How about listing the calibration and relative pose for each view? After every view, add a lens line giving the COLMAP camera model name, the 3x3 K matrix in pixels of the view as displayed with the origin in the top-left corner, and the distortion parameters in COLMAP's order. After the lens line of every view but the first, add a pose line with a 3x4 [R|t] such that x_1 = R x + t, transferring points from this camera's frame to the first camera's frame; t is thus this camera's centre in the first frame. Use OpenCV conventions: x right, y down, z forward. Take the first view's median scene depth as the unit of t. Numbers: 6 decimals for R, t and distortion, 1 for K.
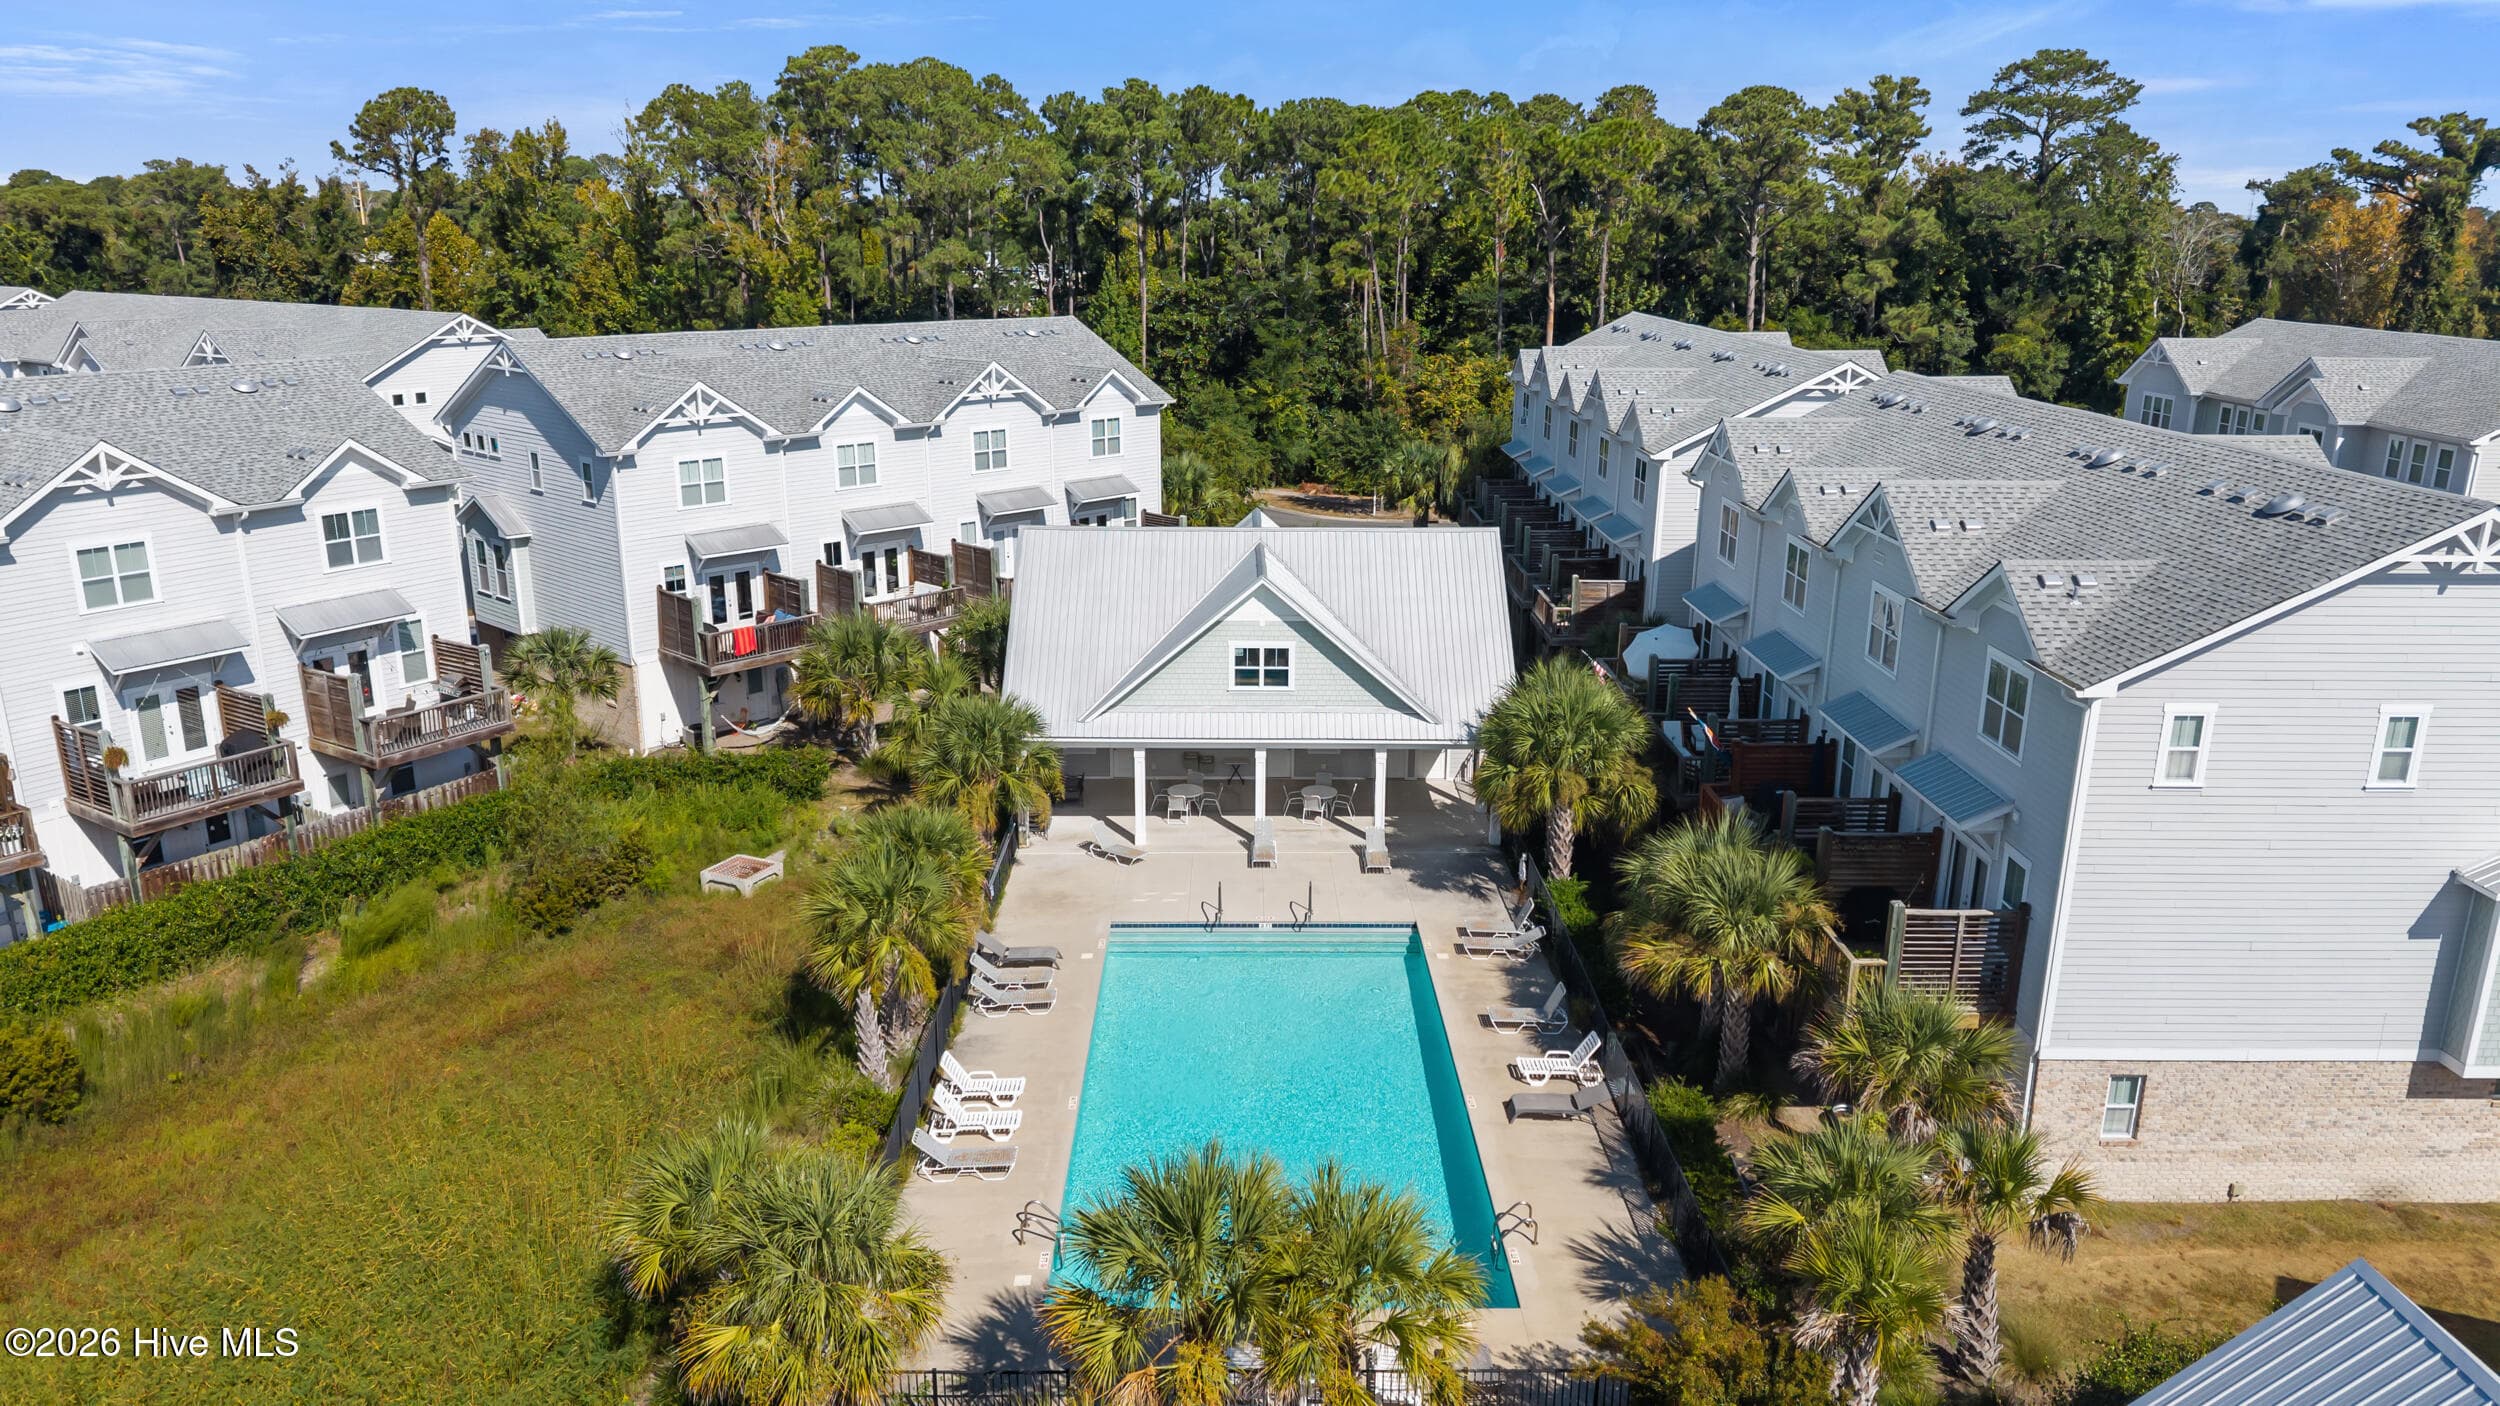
lens RADIAL K [[1641.2, 0, 1250.0], [0, 1641.2, 703.0], [0, 0, 1]] dist [0.079678, -0.072279]
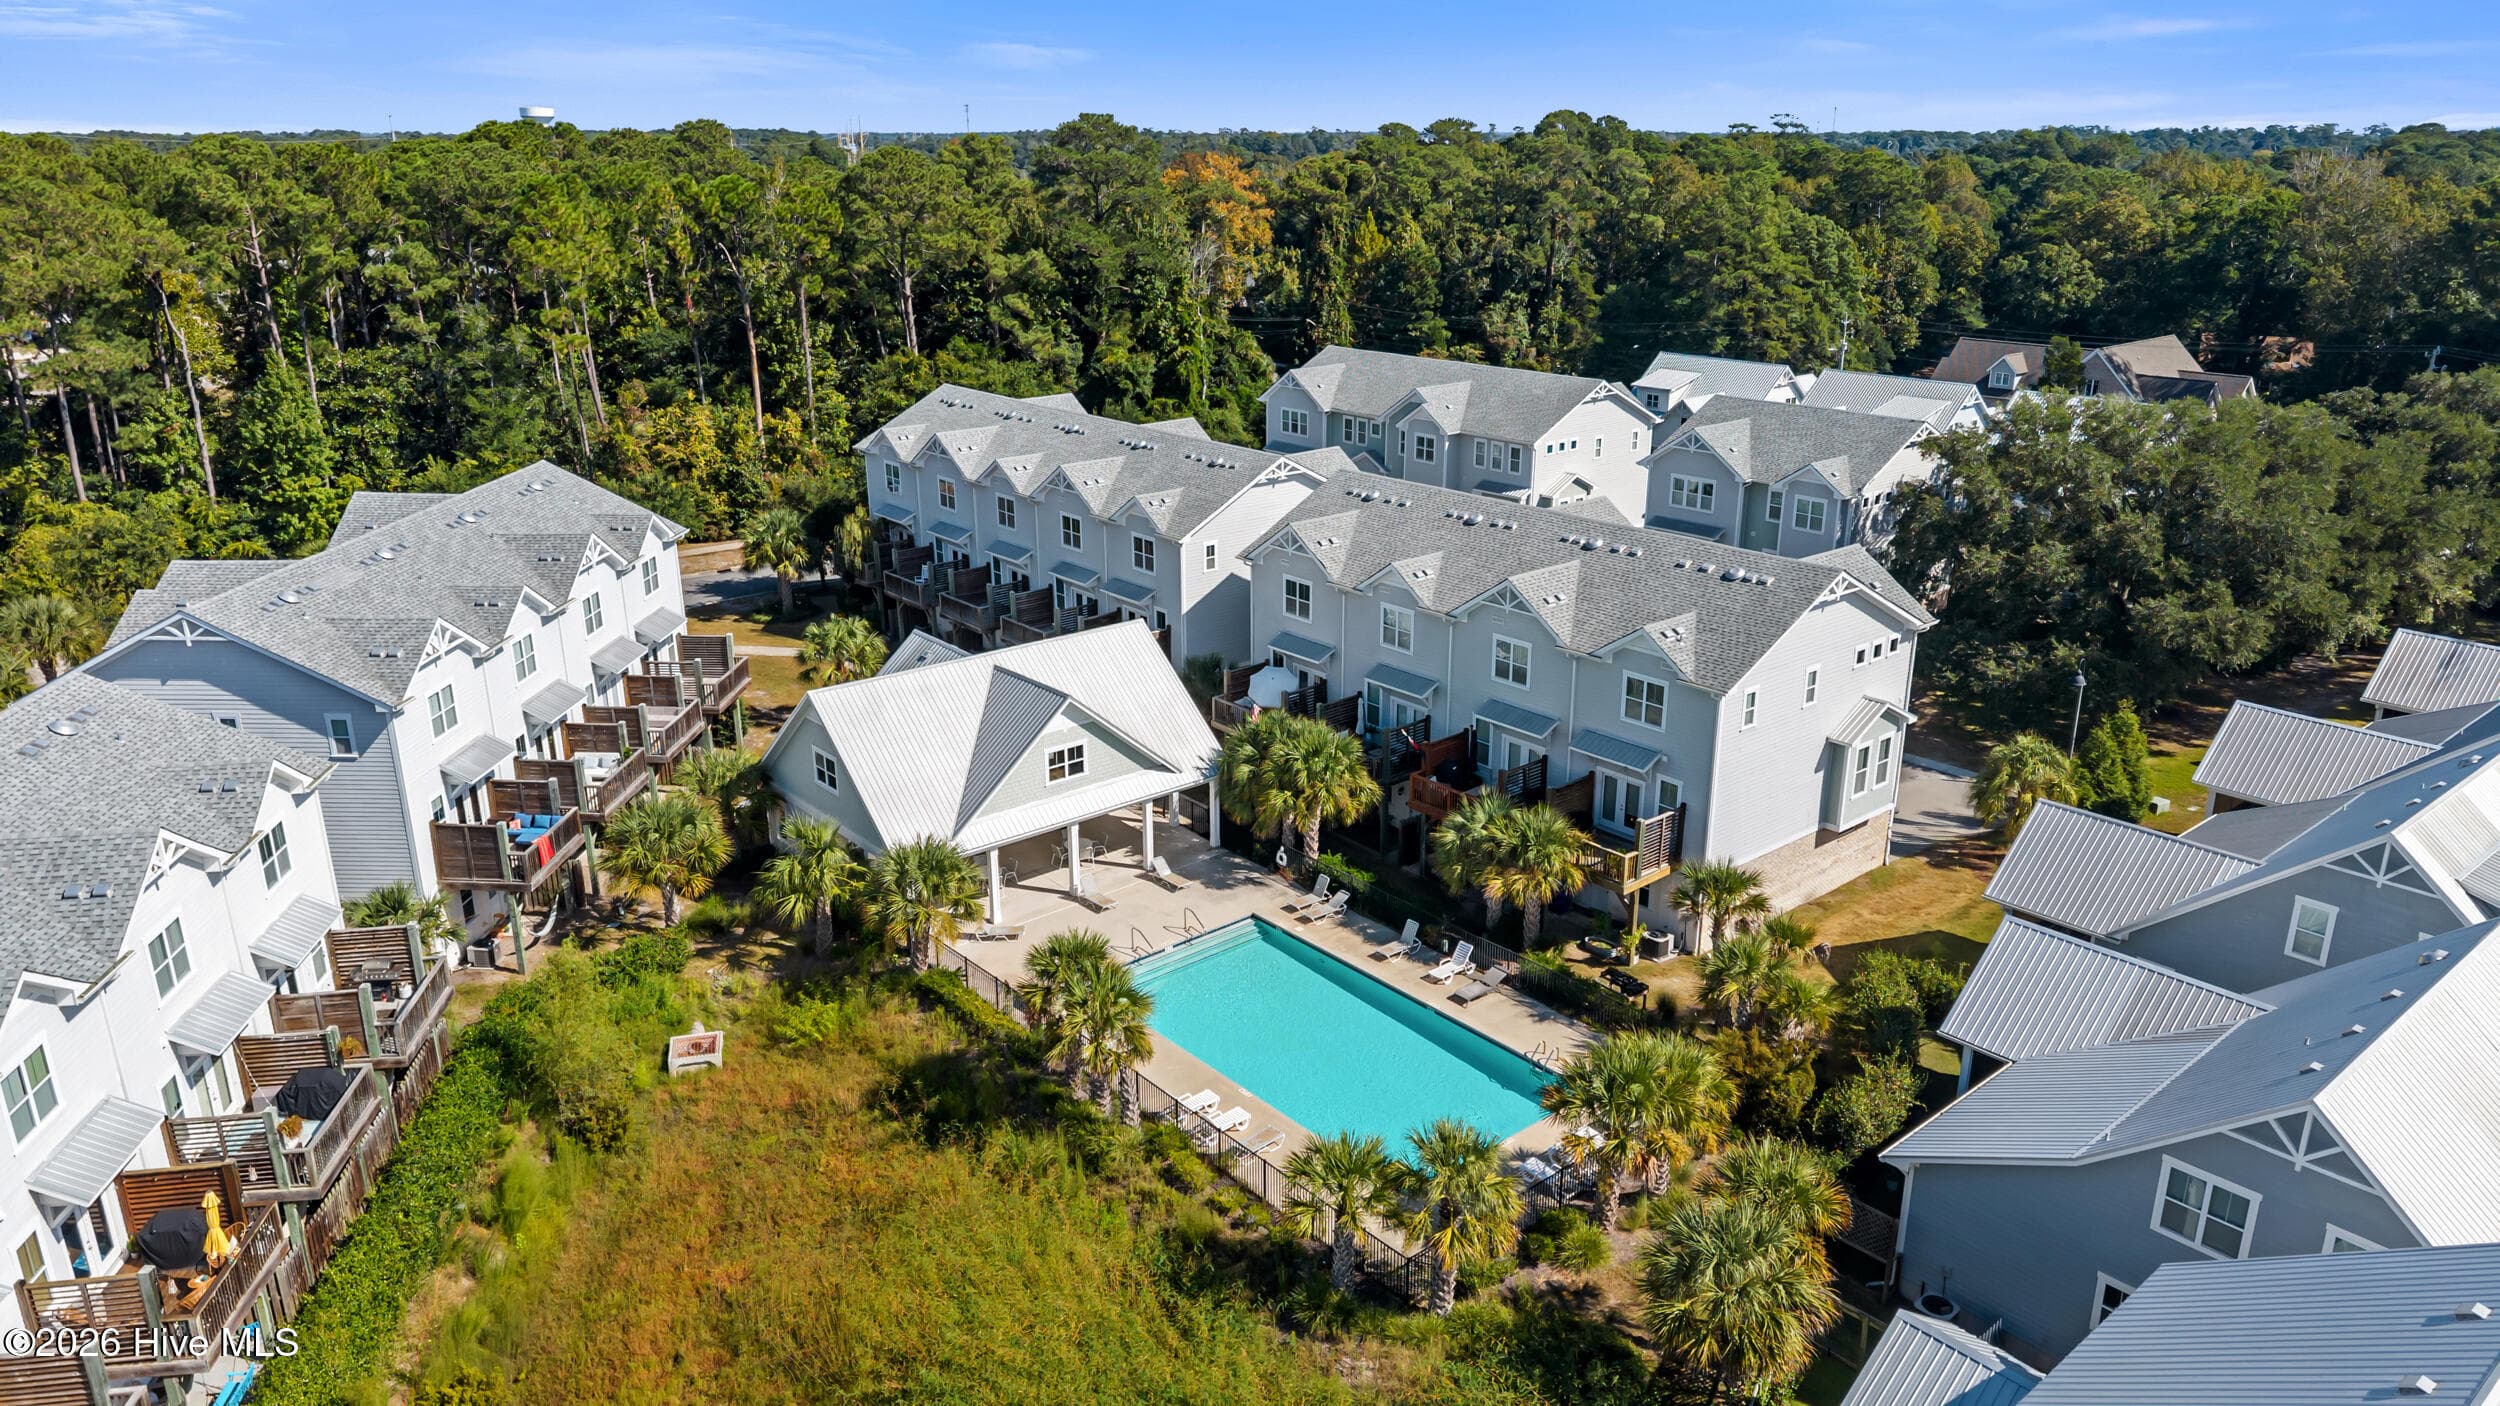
lens RADIAL K [[1641.2, 0, 1250.0], [0, 1641.2, 703.0], [0, 0, 1]] dist [0.079678, -0.072279]
pose [[0.783142, -0.213534, 0.584030, -0.628622], [0.188141, 0.976539, 0.104761, -0.177108], [-0.592698, 0.027837, 0.804944, -0.141066]]
